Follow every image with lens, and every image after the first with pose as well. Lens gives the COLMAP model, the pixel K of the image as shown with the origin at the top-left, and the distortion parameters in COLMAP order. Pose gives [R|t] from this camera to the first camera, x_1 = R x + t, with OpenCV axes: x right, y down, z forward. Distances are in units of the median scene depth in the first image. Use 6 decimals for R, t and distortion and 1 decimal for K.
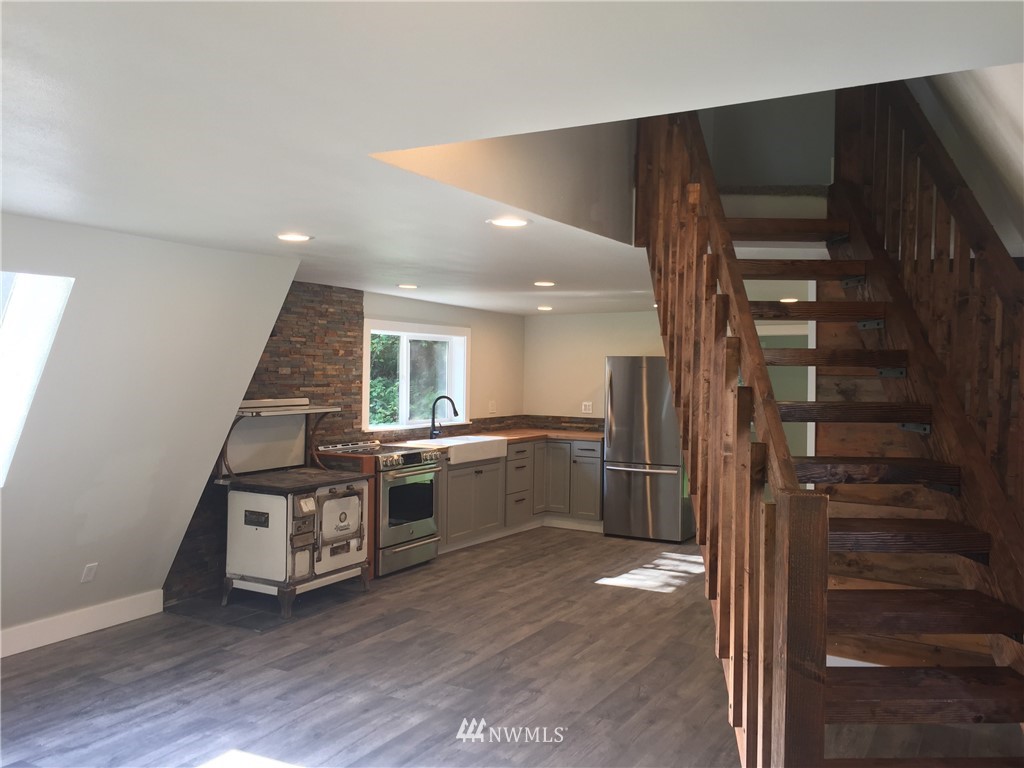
lens RADIAL K [[865.3, 0, 512.5], [0, 865.3, 378.6], [0, 0, 1]] dist [0.074802, -0.096118]
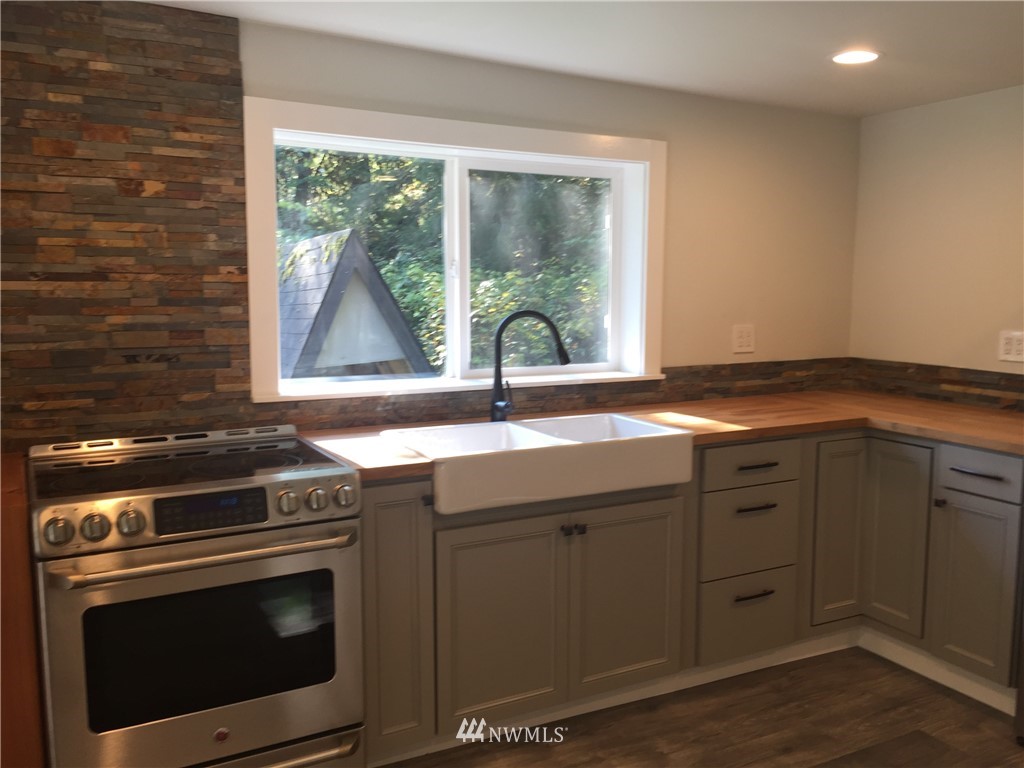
lens RADIAL K [[865.3, 0, 512.5], [0, 865.3, 378.6], [0, 0, 1]] dist [0.074802, -0.096118]
pose [[0.853154, 0.052007, -0.519061, 0.129015], [-0.000103, 0.995035, 0.099529, 0.013380], [0.521659, -0.084860, 0.848923, 0.752807]]
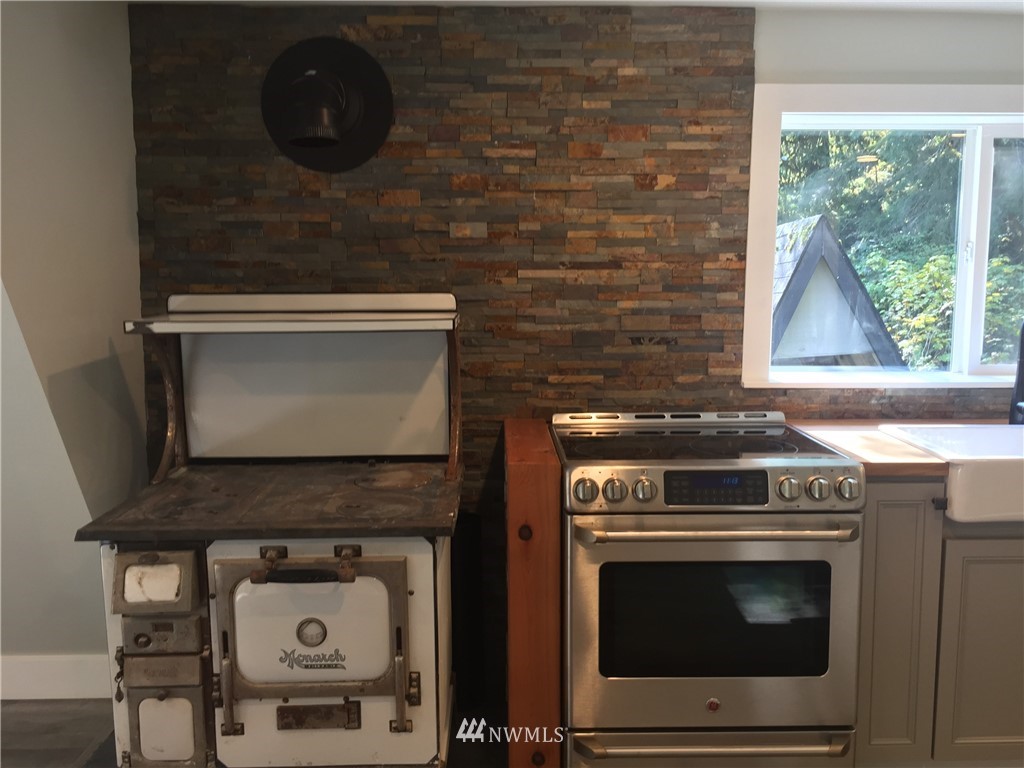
lens RADIAL K [[865.3, 0, 512.5], [0, 865.3, 378.6], [0, 0, 1]] dist [0.074802, -0.096118]
pose [[0.511927, 0.092234, -0.854063, 0.111605], [0.000580, 0.994182, 0.107713, 0.016270], [0.859029, -0.055636, 0.508895, 0.730643]]
